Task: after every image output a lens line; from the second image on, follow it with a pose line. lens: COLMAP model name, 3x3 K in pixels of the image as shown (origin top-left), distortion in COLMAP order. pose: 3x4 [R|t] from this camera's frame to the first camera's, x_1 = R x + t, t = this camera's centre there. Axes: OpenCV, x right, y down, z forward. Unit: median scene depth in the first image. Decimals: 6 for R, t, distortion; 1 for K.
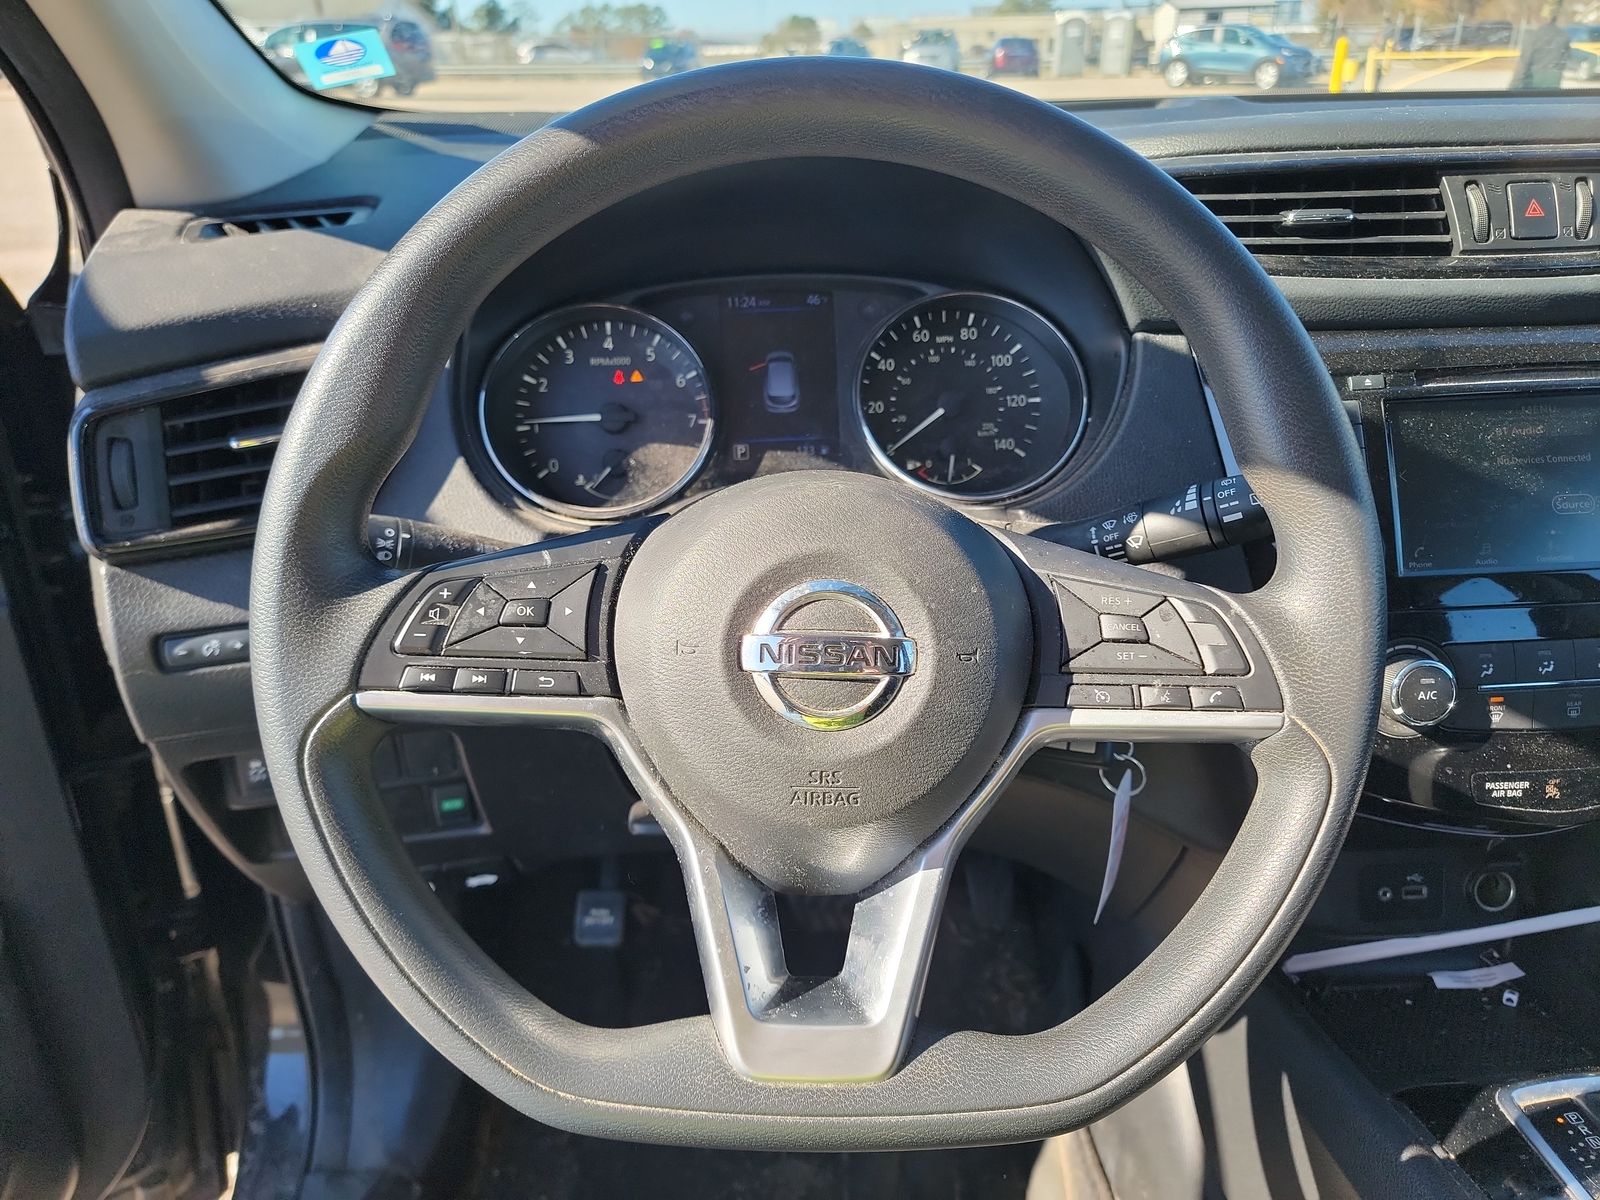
lens RADIAL K [[1136.3, 0, 802.8], [0, 1136.3, 604.9], [0, 0, 1]] dist [0.040034, -0.021451]
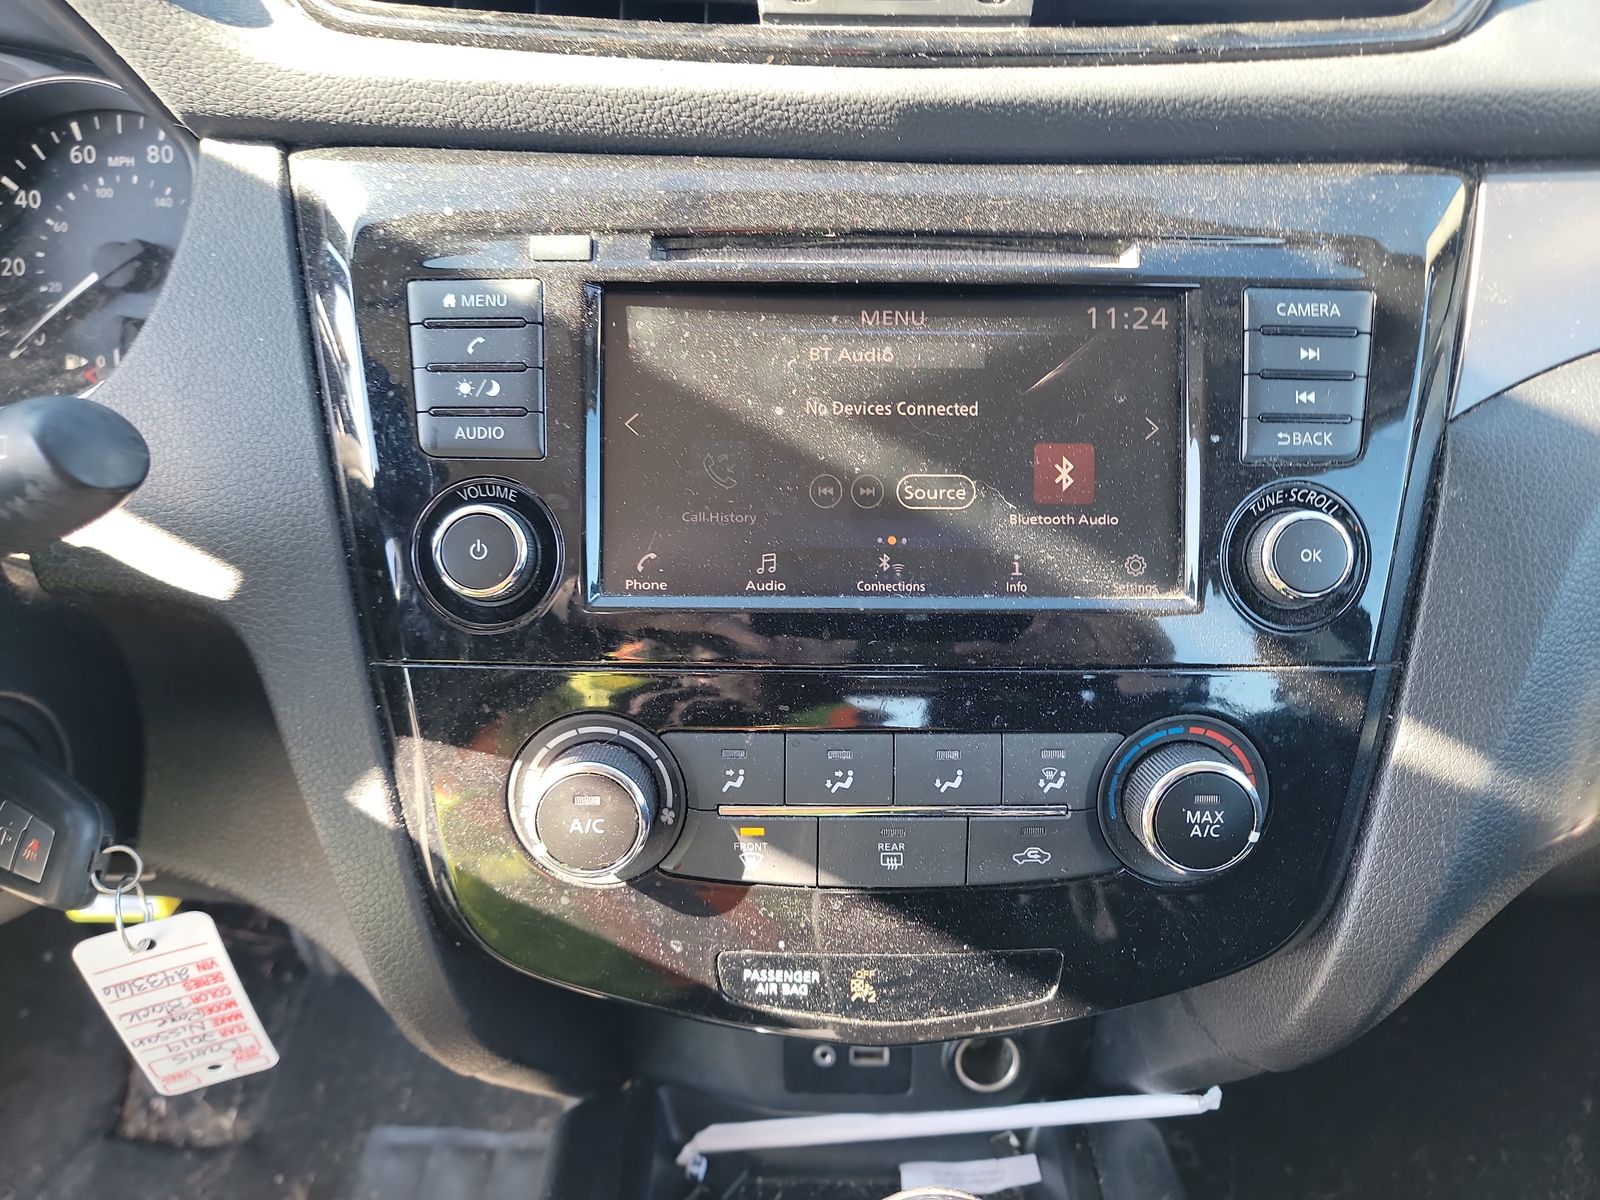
lens RADIAL K [[1136.3, 0, 806.0], [0, 1136.3, 602.5], [0, 0, 1]] dist [0.040034, -0.021451]
pose [[0.997080, 0.060107, -0.047106, 0.638600], [-0.056747, 0.995955, 0.069672, -0.069163], [0.051104, -0.066795, 0.996457, 0.444045]]
